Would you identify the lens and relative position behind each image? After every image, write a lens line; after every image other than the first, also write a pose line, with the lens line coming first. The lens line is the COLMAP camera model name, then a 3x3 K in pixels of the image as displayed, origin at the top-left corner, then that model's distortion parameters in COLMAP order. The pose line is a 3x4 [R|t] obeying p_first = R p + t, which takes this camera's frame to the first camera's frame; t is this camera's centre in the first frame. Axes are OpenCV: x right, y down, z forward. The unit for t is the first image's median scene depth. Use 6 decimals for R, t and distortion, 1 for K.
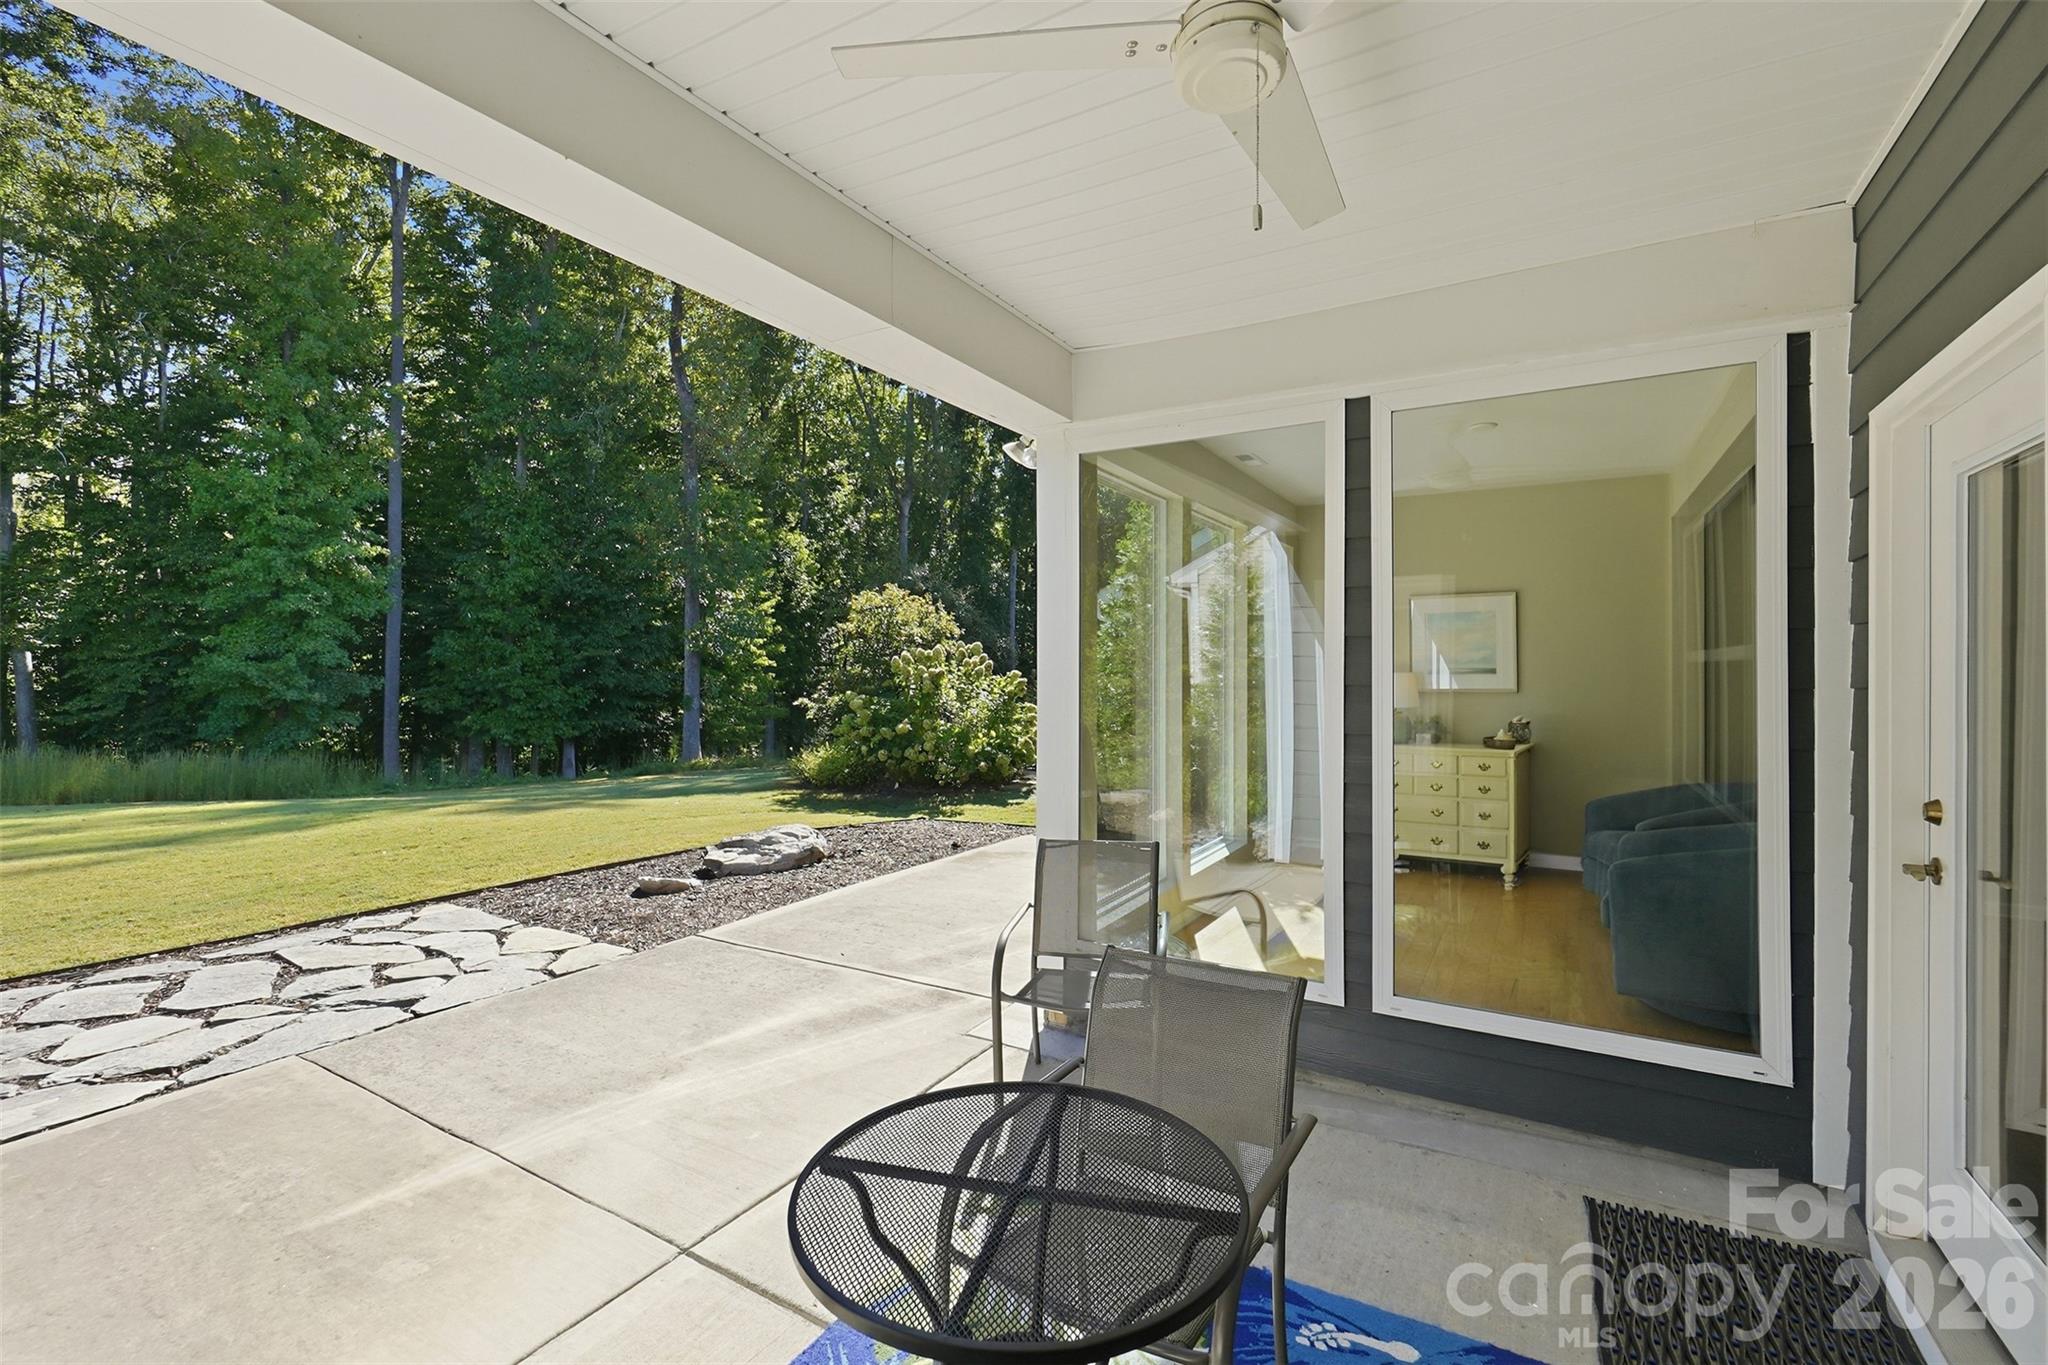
lens RADIAL K [[913.5, 0, 1024.0], [0, 913.5, 682.5], [0, 0, 1]] dist [0.001336, 0.000229]
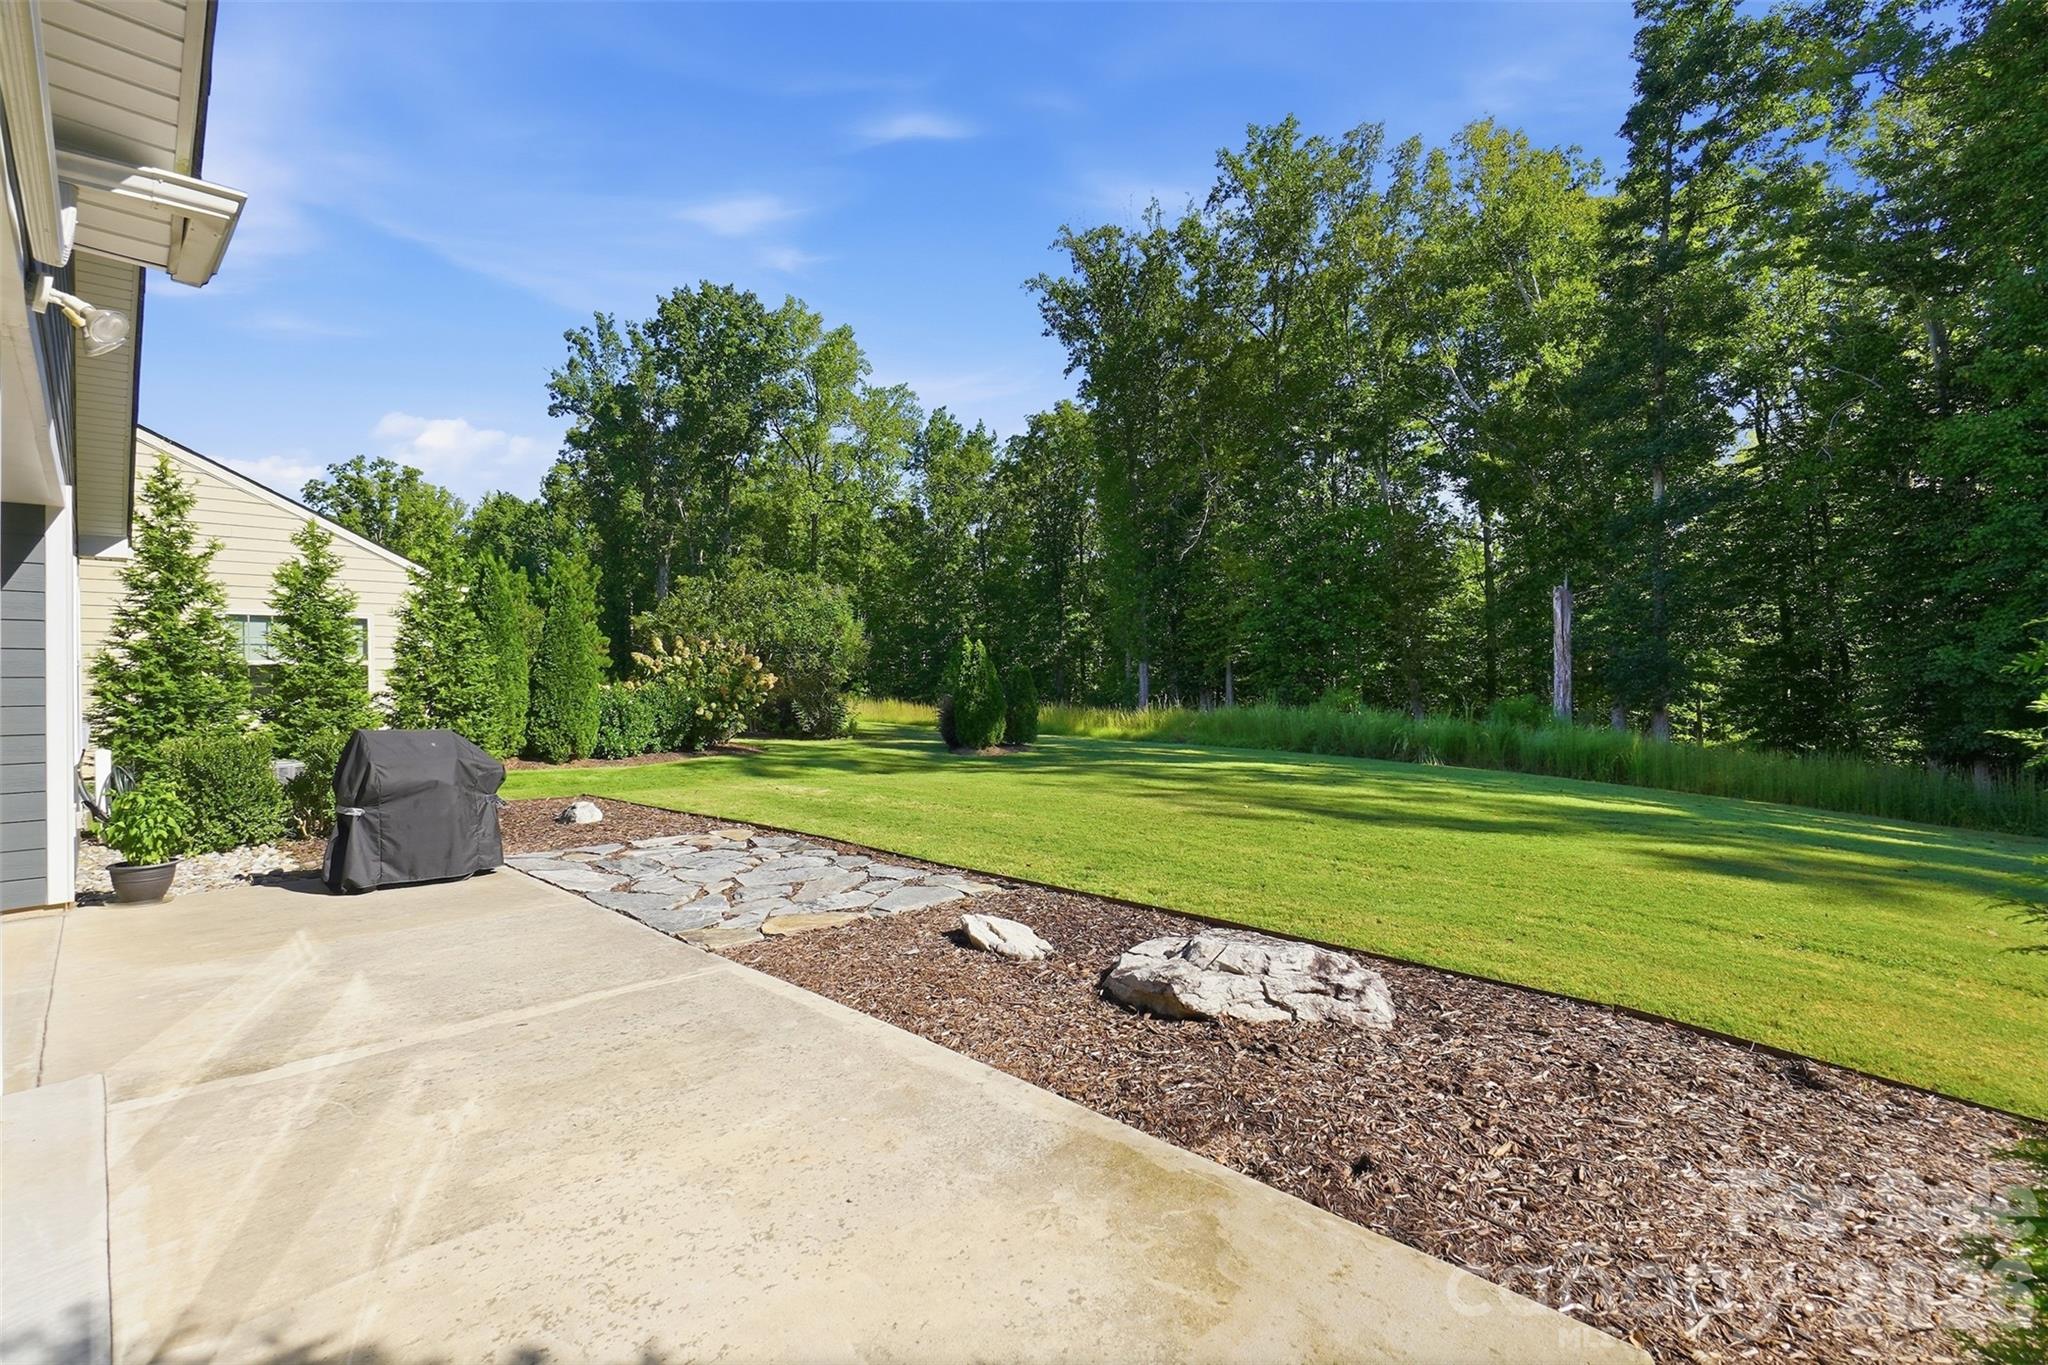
lens RADIAL K [[913.5, 0, 1024.0], [0, 913.5, 682.5], [0, 0, 1]] dist [0.001336, 0.000229]
pose [[-0.244131, -0.001713, -0.969741, 0.498624], [-0.003314, 0.999994, -0.000932, 0.021615], [0.969736, 0.002986, -0.244136, 1.859428]]
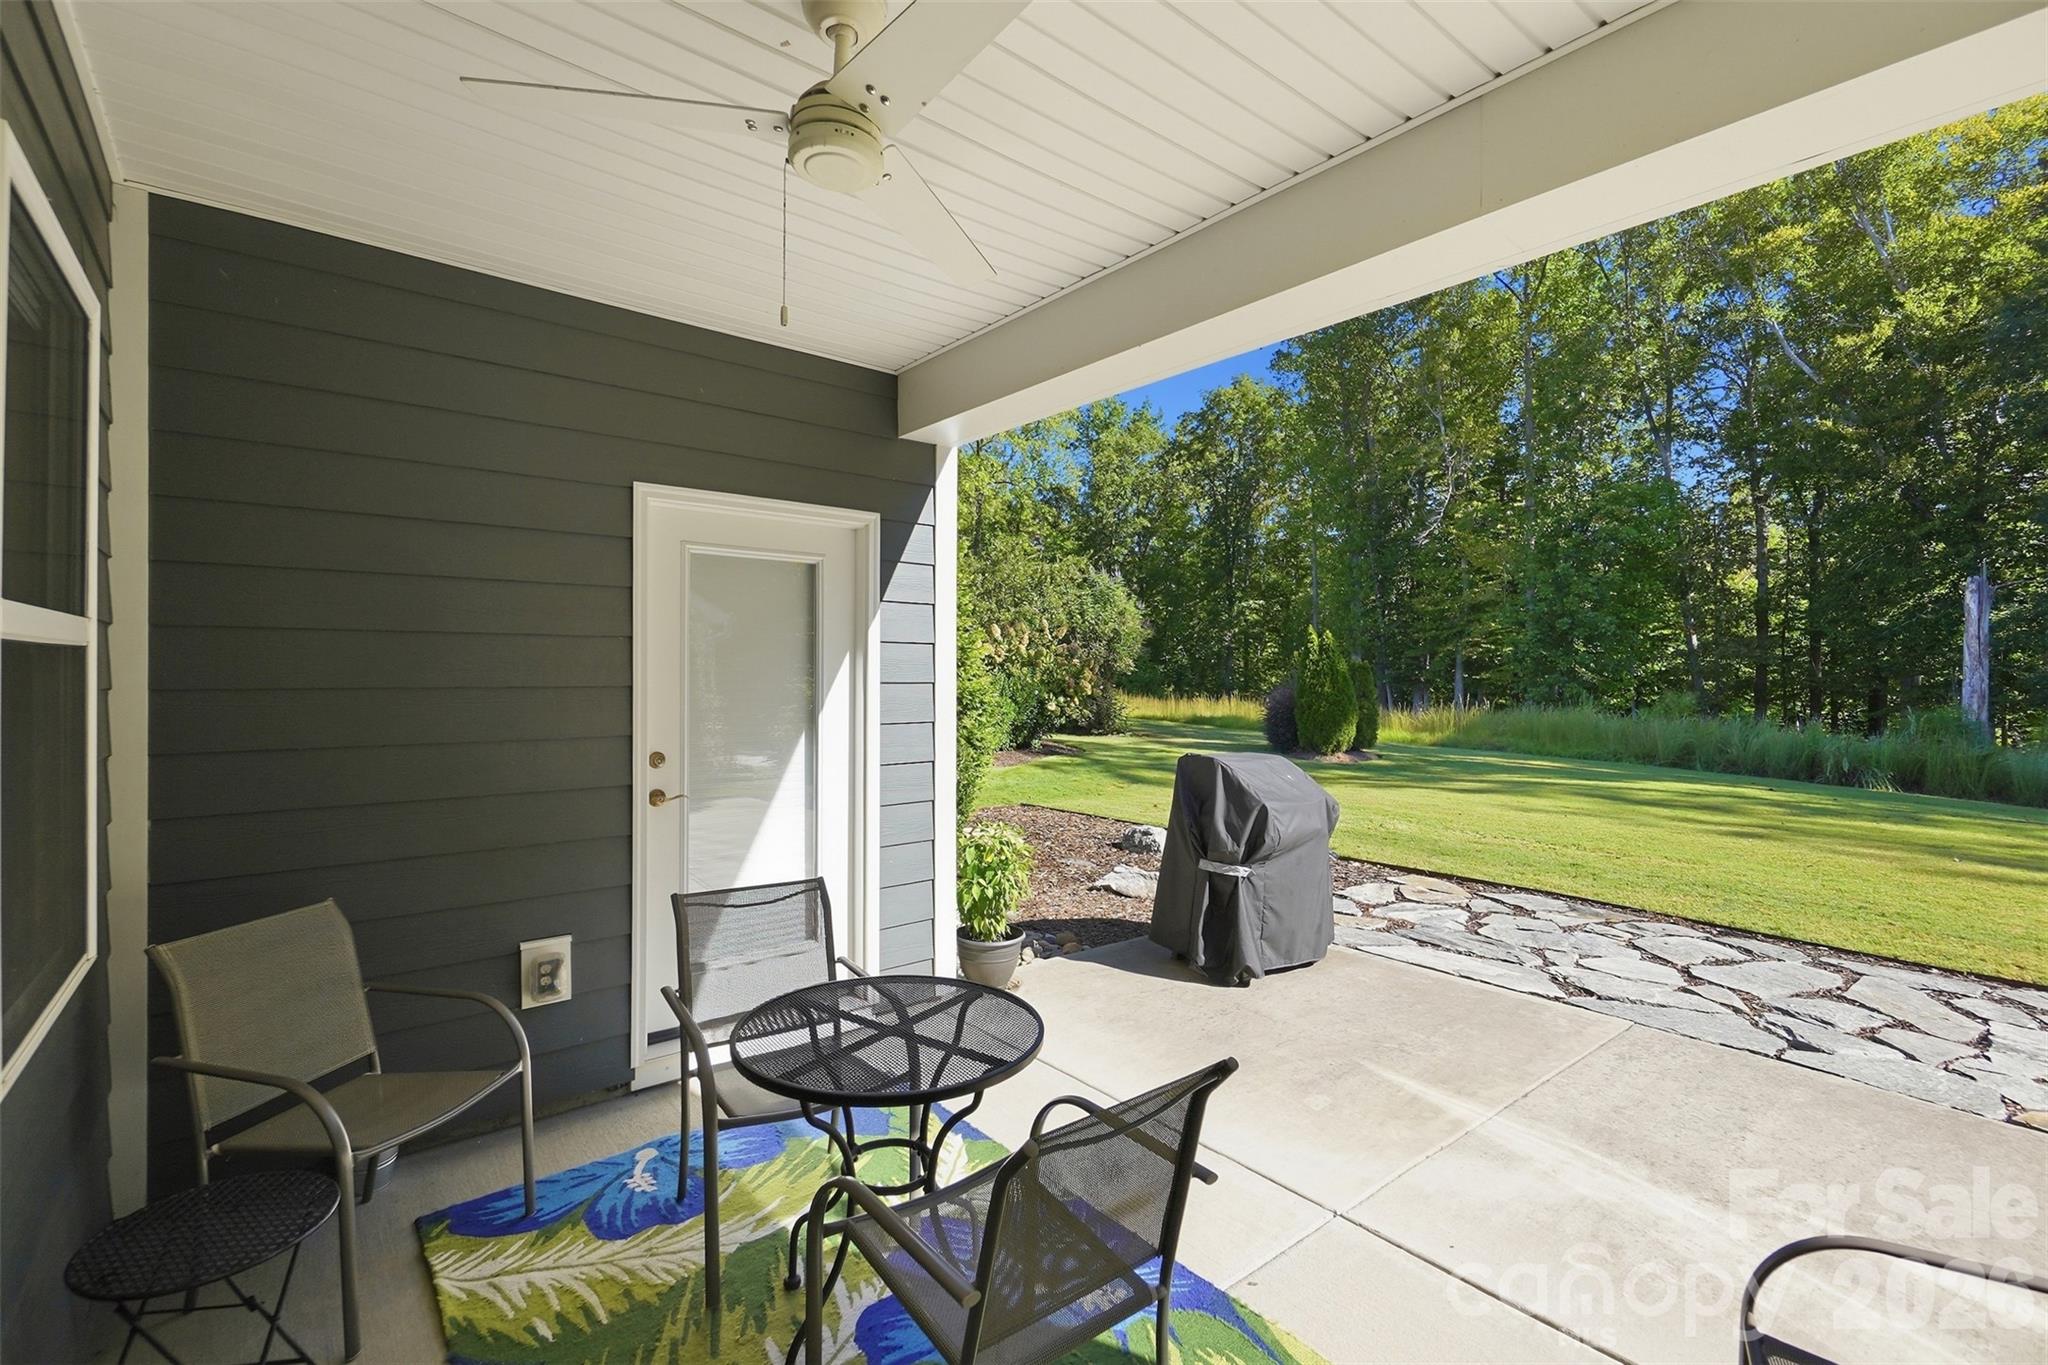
lens RADIAL K [[916.6, 0, 987.4], [0, 916.6, 680.8], [0, 0, 1]] dist [-0.001629, -0.000258]
pose [[-0.363075, 0.004776, -0.931748, 0.439135], [-0.024461, 0.999593, 0.014656, 0.000954], [0.931439, 0.028113, -0.362811, 0.576086]]
